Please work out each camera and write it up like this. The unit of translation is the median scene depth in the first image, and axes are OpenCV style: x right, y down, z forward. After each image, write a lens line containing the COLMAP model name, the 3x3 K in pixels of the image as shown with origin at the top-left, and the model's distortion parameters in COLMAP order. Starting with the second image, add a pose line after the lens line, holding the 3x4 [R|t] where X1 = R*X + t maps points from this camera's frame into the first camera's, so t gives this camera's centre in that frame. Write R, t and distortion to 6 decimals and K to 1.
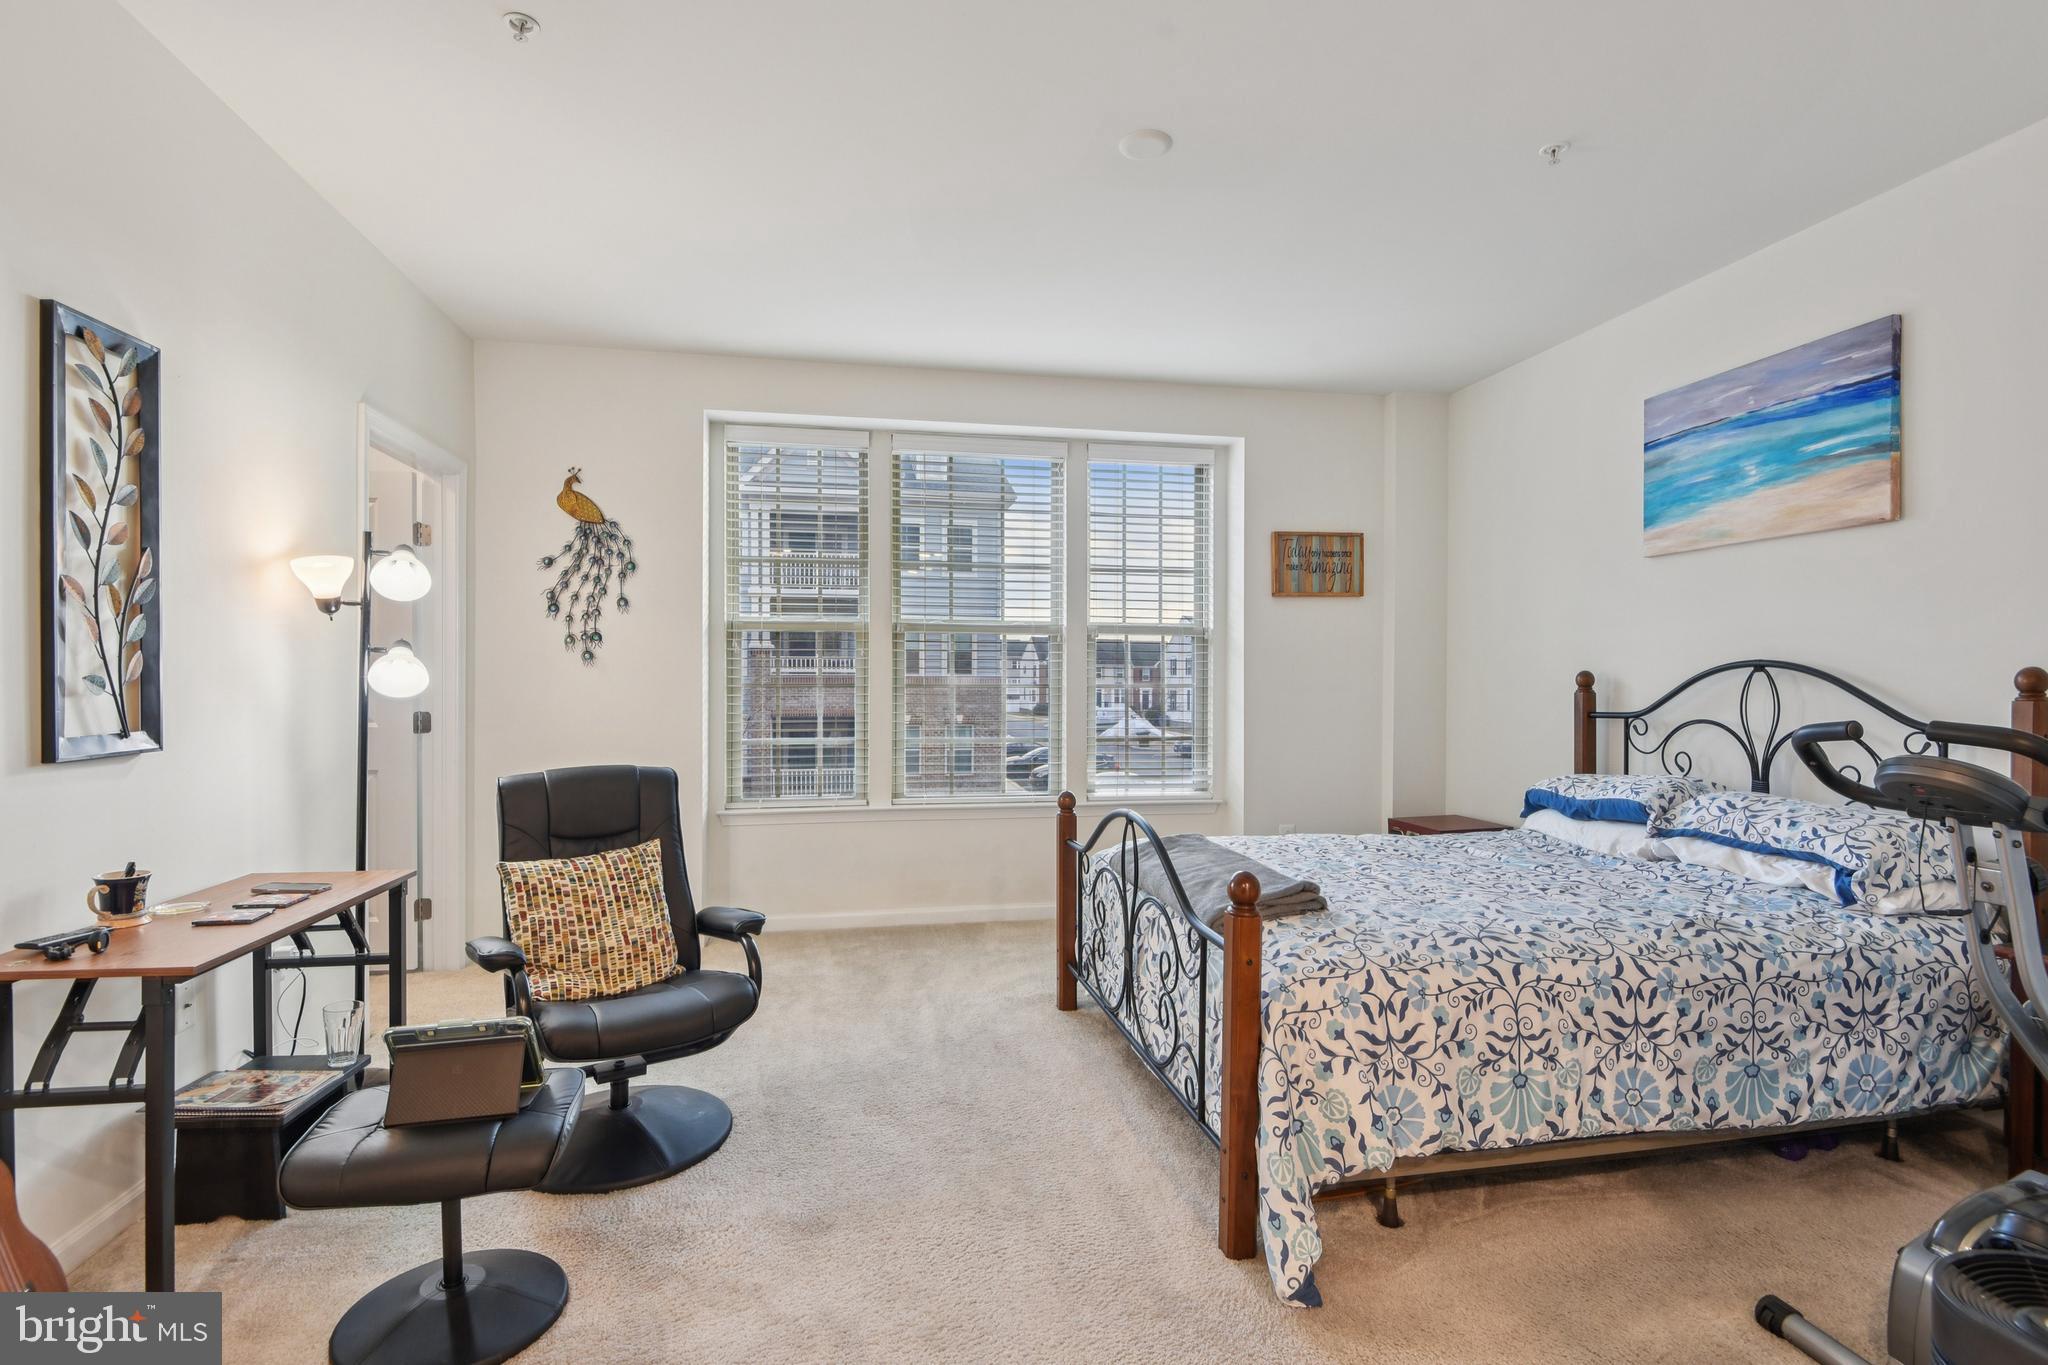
lens RADIAL K [[946.9, 0, 1019.6], [0, 946.9, 689.5], [0, 0, 1]] dist [0.002969, -0.017374]
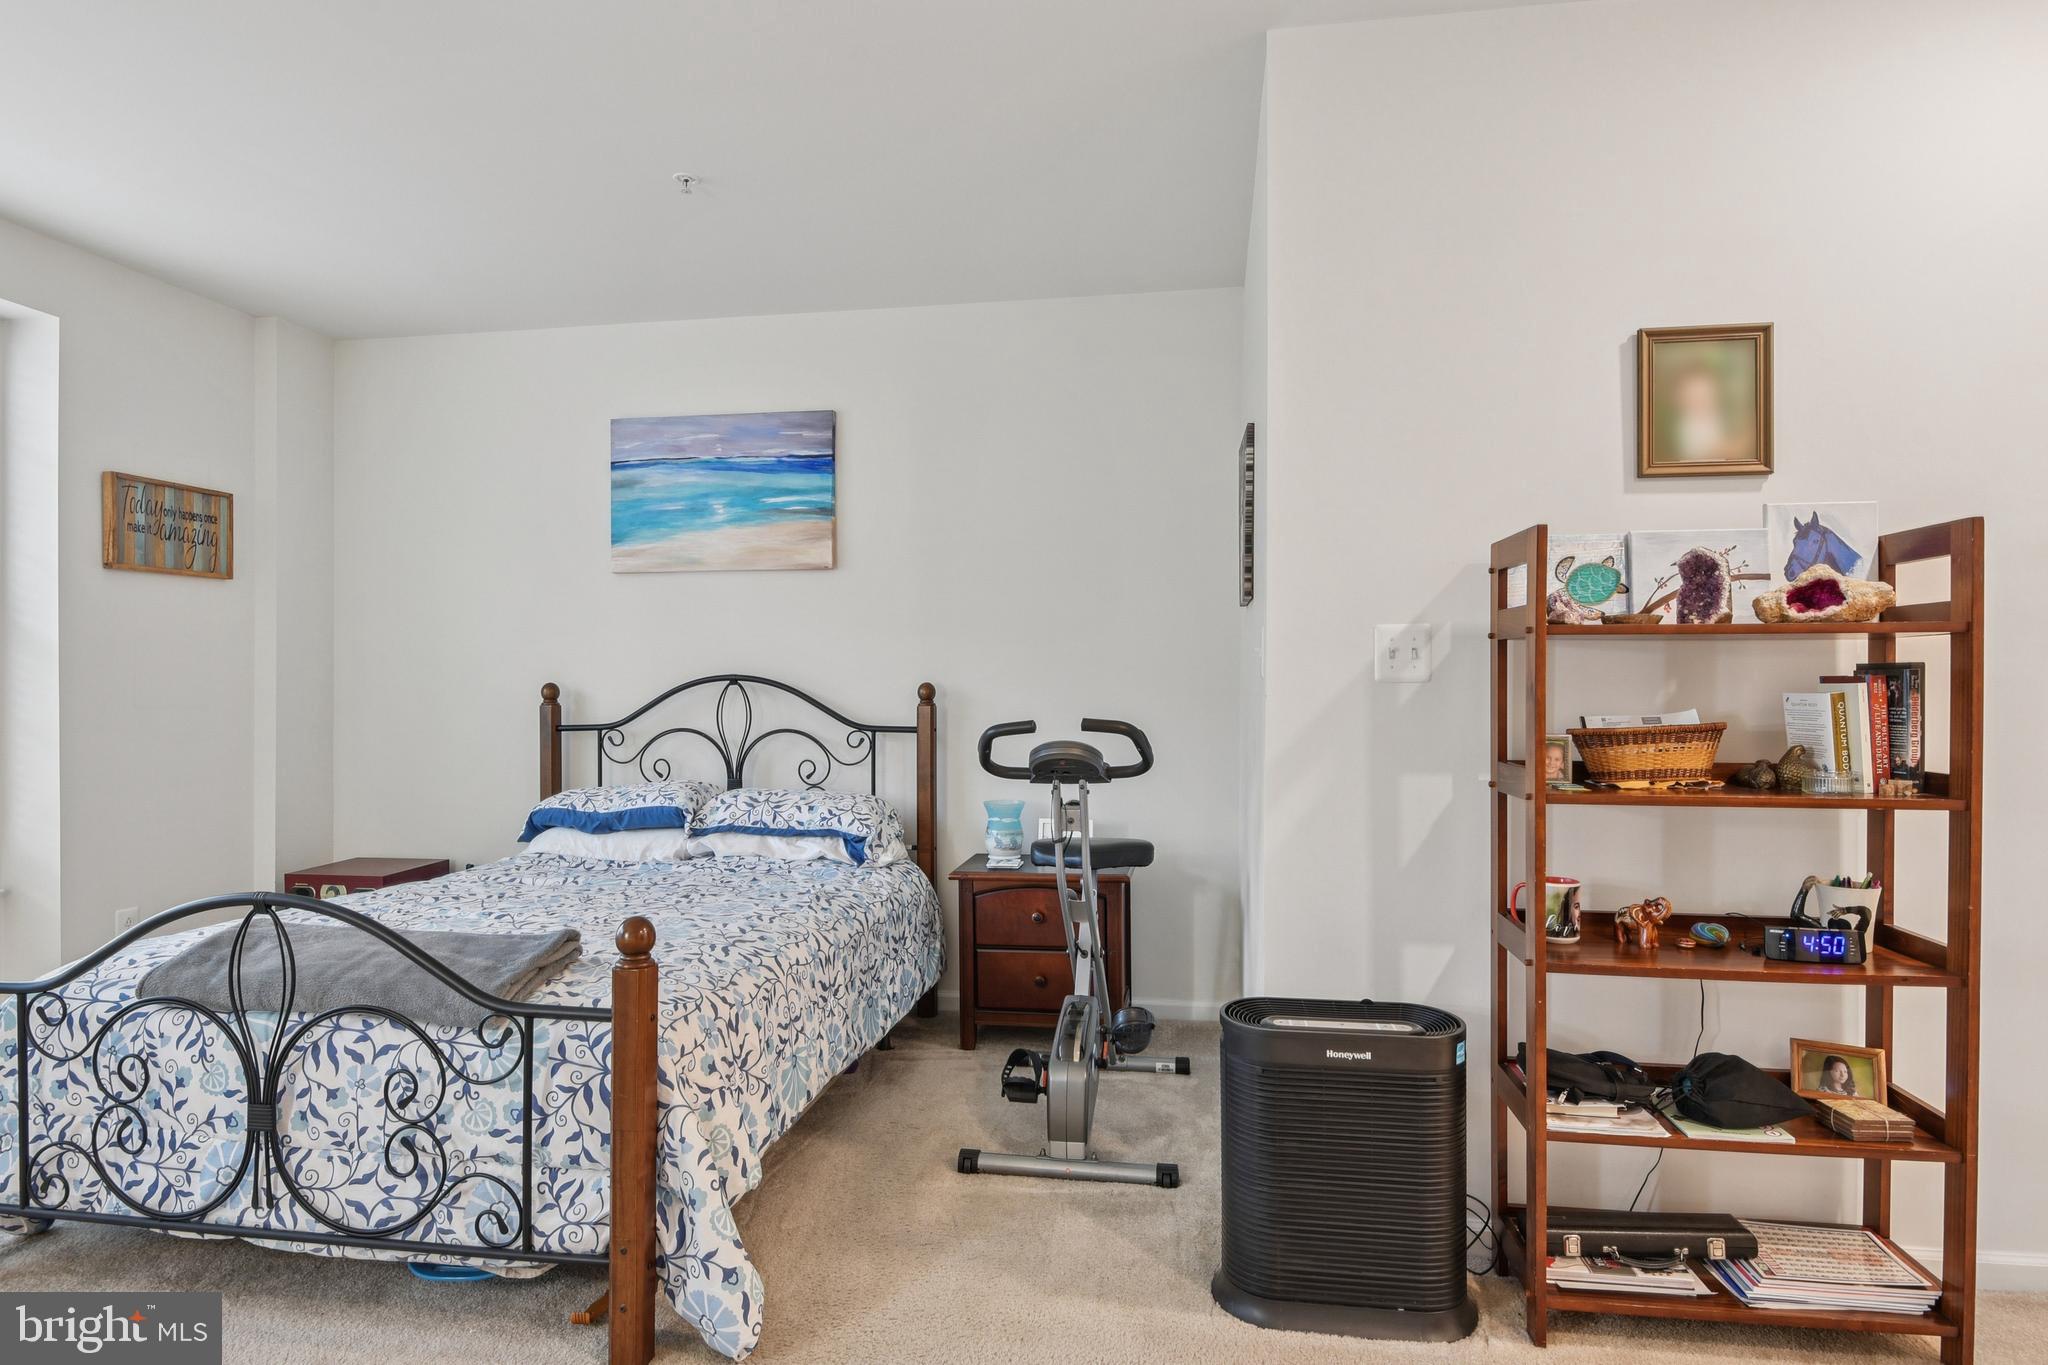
lens RADIAL K [[1100.1, 0, 1024.3], [0, 1100.1, 690.7], [0, 0, 1]] dist [0.017505, -0.000489]
pose [[0.348360, -0.003239, 0.937355, -0.372051], [0.012276, 0.999924, -0.001107, -0.005778], [-0.937281, 0.011892, 0.348373, 0.198102]]
